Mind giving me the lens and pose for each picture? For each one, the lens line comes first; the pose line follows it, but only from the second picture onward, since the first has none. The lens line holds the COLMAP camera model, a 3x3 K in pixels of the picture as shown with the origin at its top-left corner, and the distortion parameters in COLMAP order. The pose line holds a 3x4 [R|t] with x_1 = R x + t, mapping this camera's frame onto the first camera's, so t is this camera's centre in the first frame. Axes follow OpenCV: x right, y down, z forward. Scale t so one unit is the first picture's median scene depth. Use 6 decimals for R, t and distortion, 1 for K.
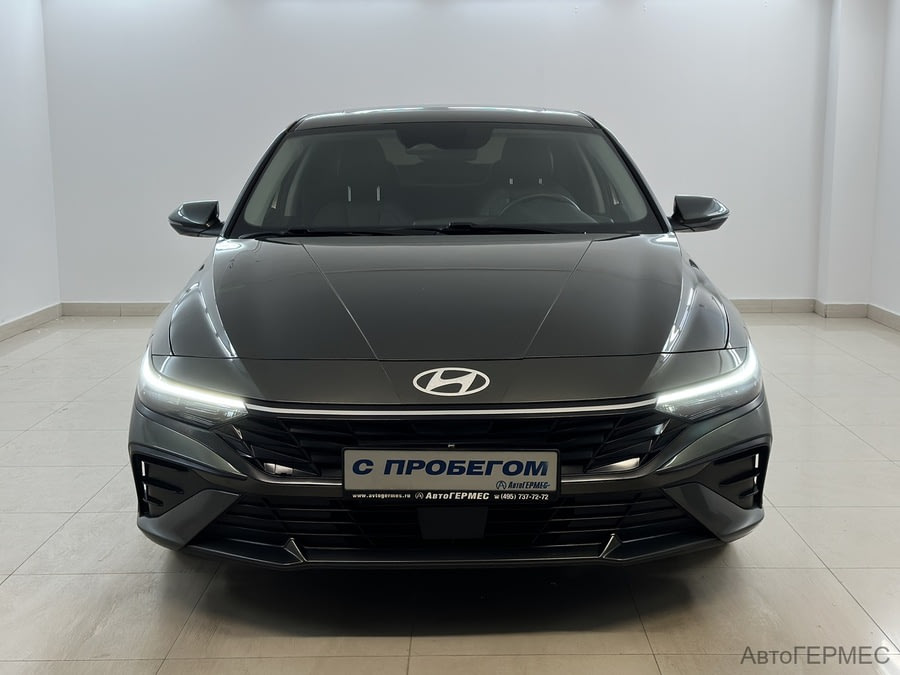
lens RADIAL K [[1201.3, 0, 450.0], [0, 1201.3, 335.1], [0, 0, 1]] dist [0.147055, 0.000000]
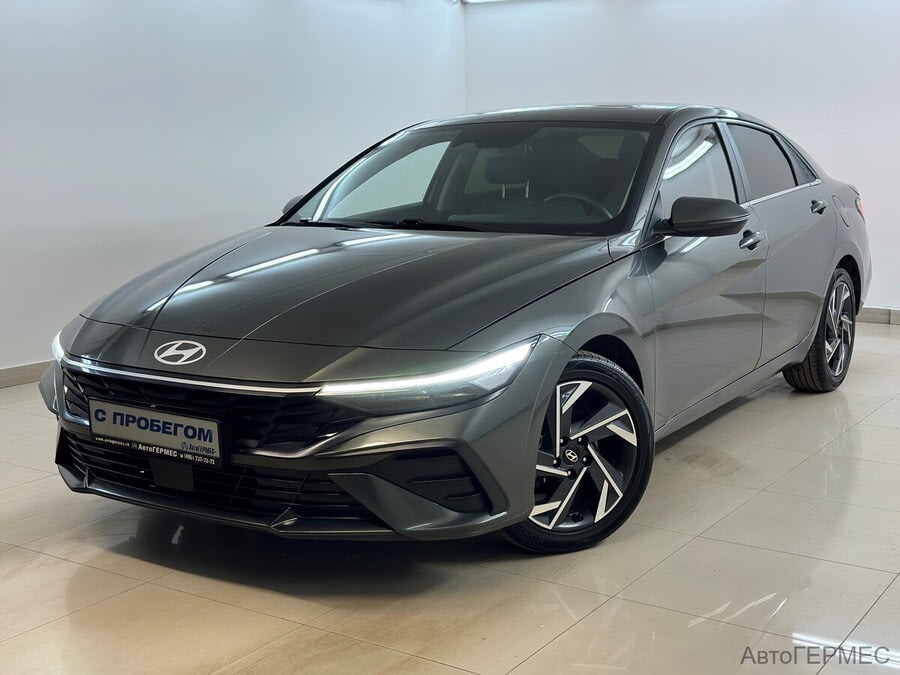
lens RADIAL K [[1232.8, 0, 450.0], [0, 1232.8, 338.8], [0, 0, 1]] dist [-0.028453, 0.000000]
pose [[0.813345, 0.080225, -0.576225, 0.907645], [-0.078944, 0.996505, 0.027307, -0.027503], [0.576401, 0.023279, 0.816835, 0.195320]]
